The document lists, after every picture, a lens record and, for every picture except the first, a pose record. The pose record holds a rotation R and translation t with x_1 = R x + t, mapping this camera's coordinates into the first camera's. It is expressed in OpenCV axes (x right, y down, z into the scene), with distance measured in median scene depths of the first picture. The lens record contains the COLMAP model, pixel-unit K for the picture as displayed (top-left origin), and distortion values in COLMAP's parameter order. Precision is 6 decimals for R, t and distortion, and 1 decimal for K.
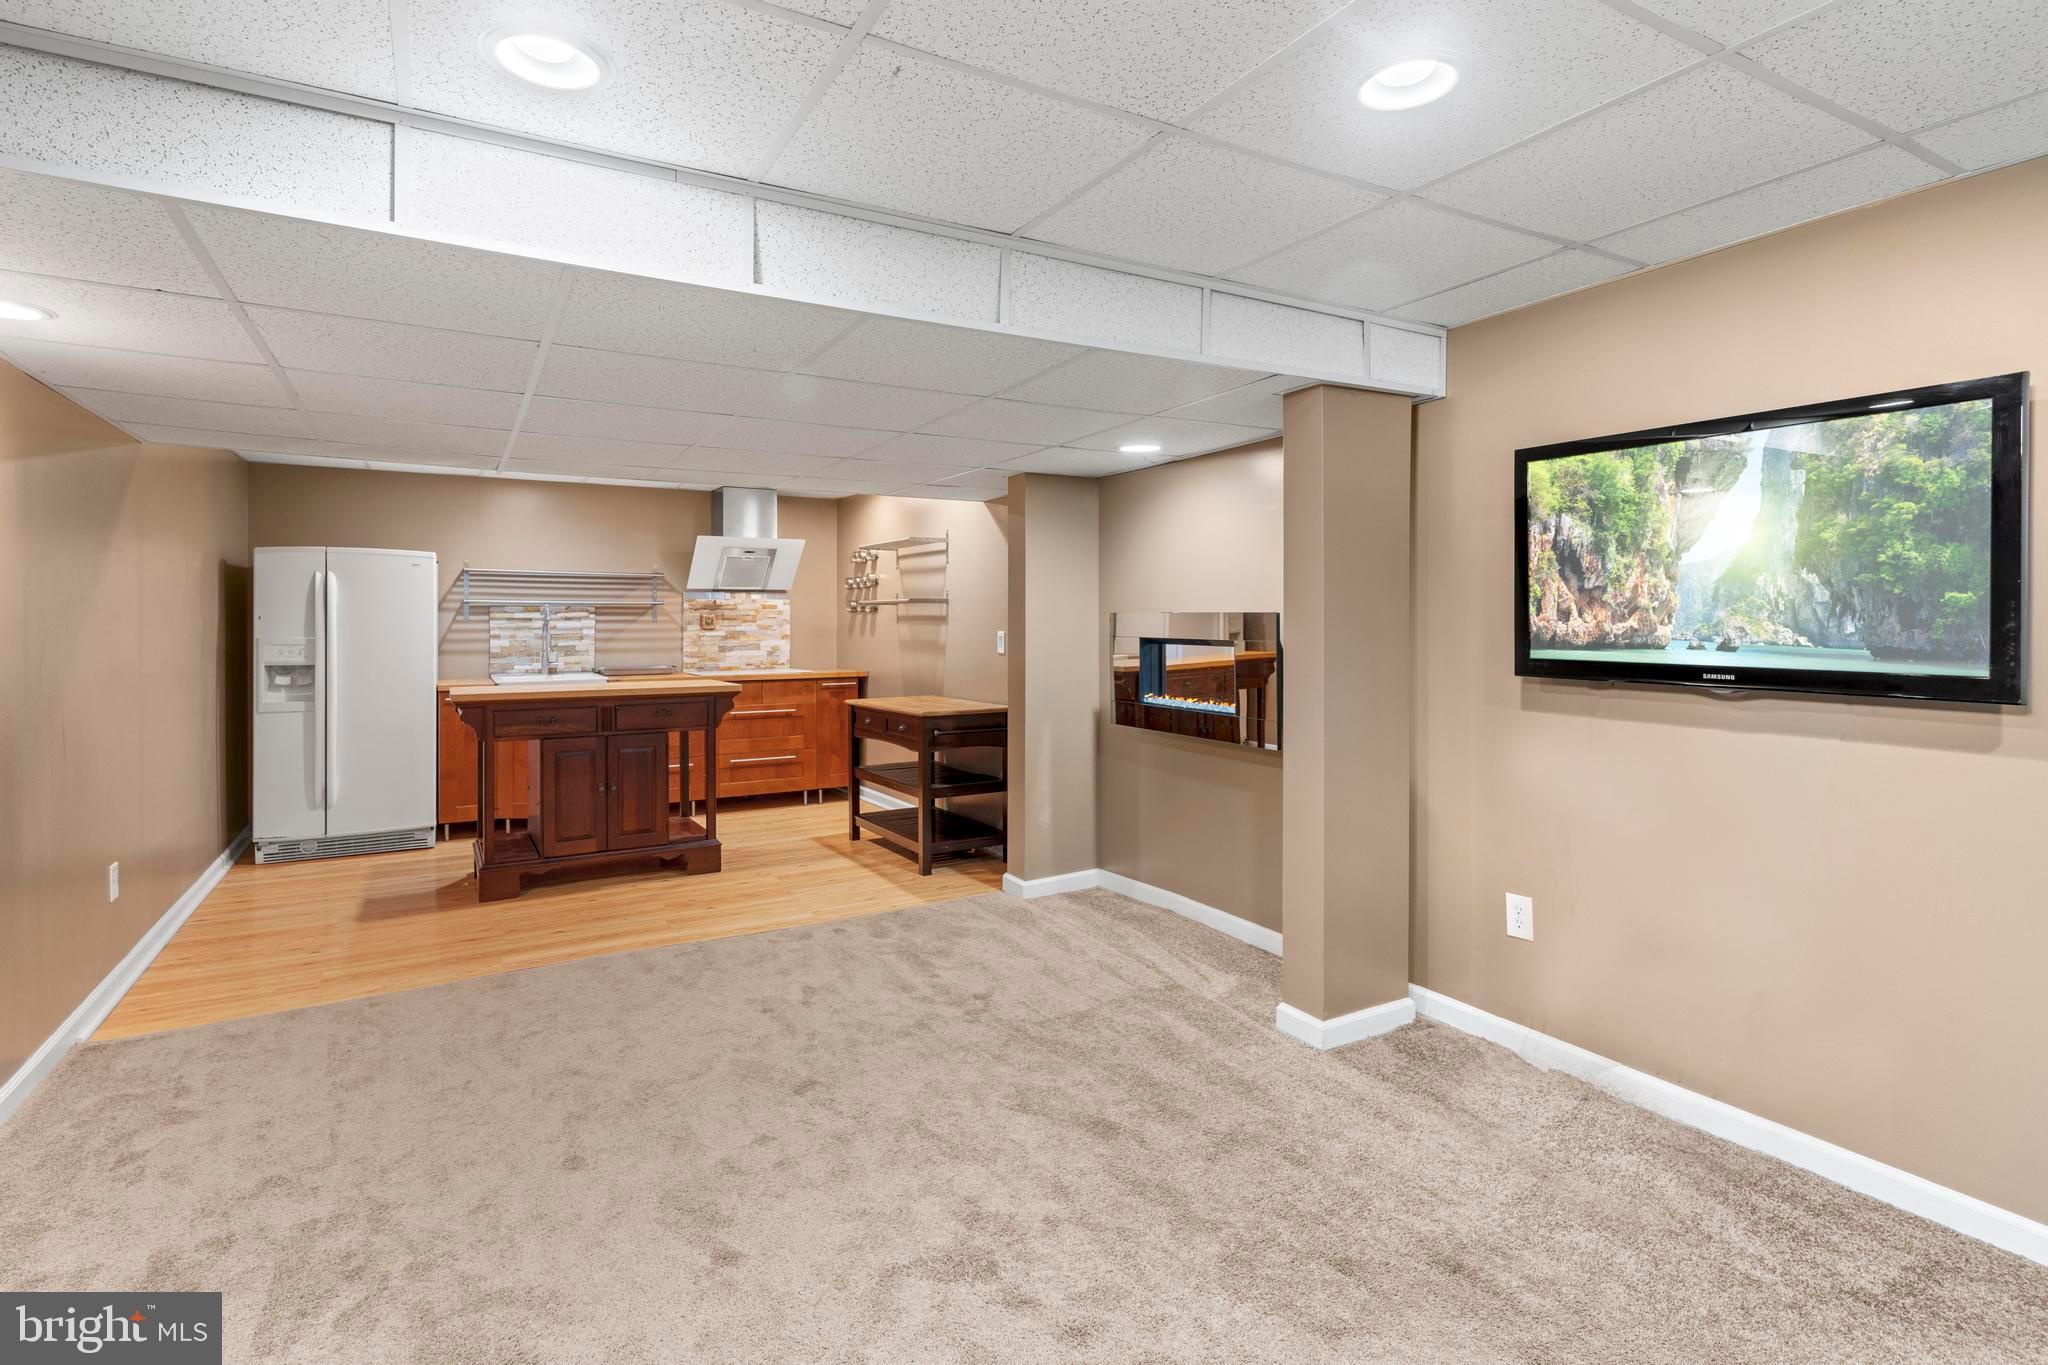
lens RADIAL K [[1007.2, 0, 1019.6], [0, 1007.2, 627.7], [0, 0, 1]] dist [-0.000675, -0.000204]
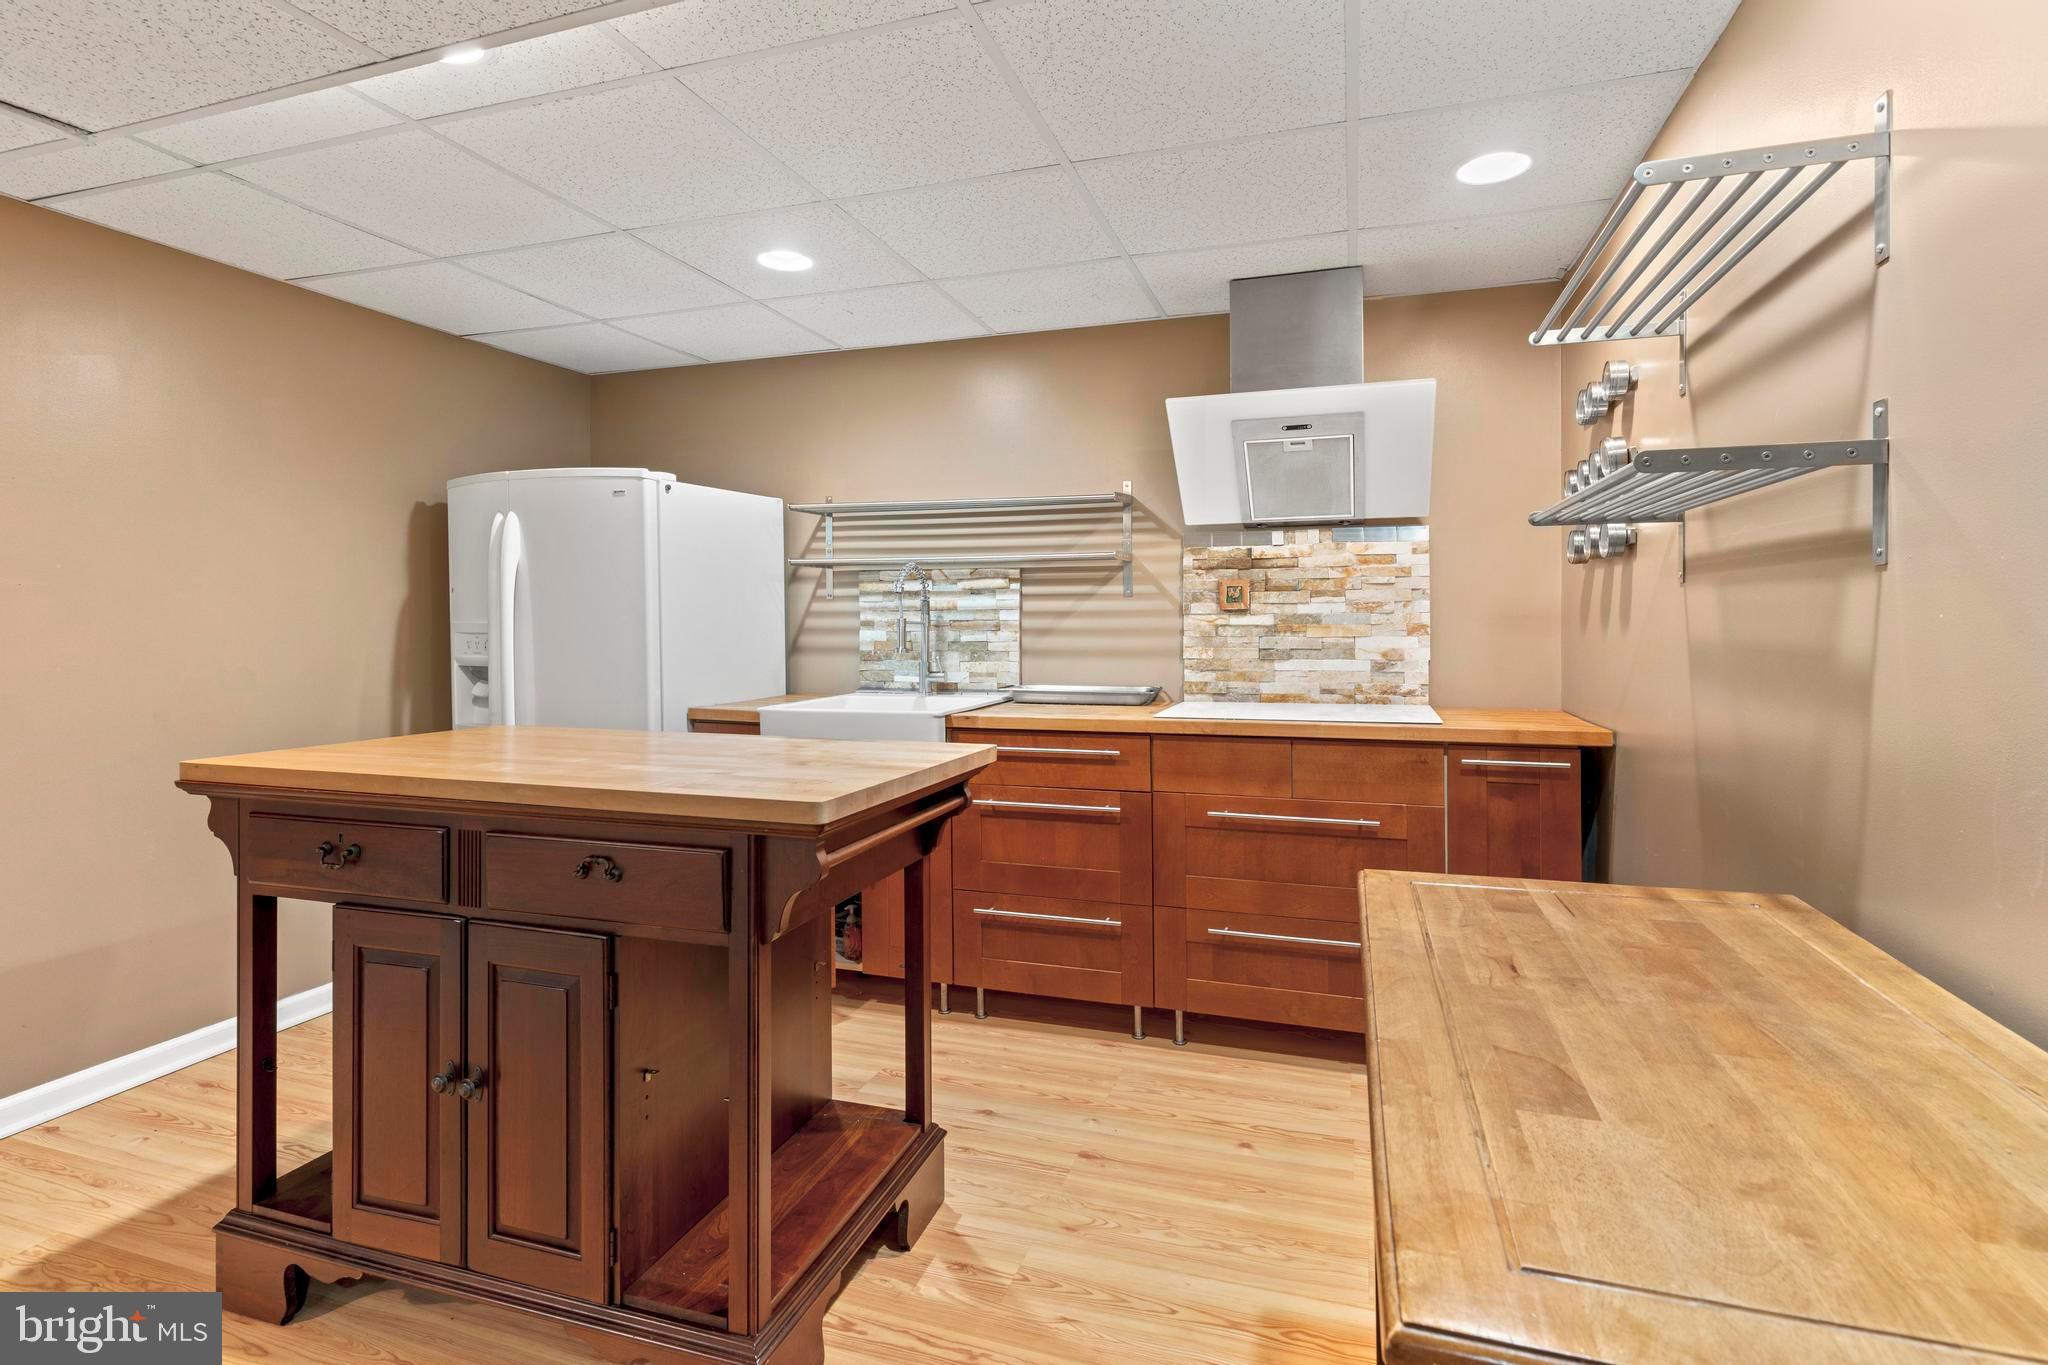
lens RADIAL K [[1007.2, 0, 1019.6], [0, 1007.2, 627.7], [0, 0, 1]] dist [-0.000675, -0.000204]
pose [[0.667013, 0.007143, -0.745012, -0.031988], [-0.002607, 0.999970, 0.007253, 0.006234], [0.745041, -0.002896, 0.667012, 0.636727]]
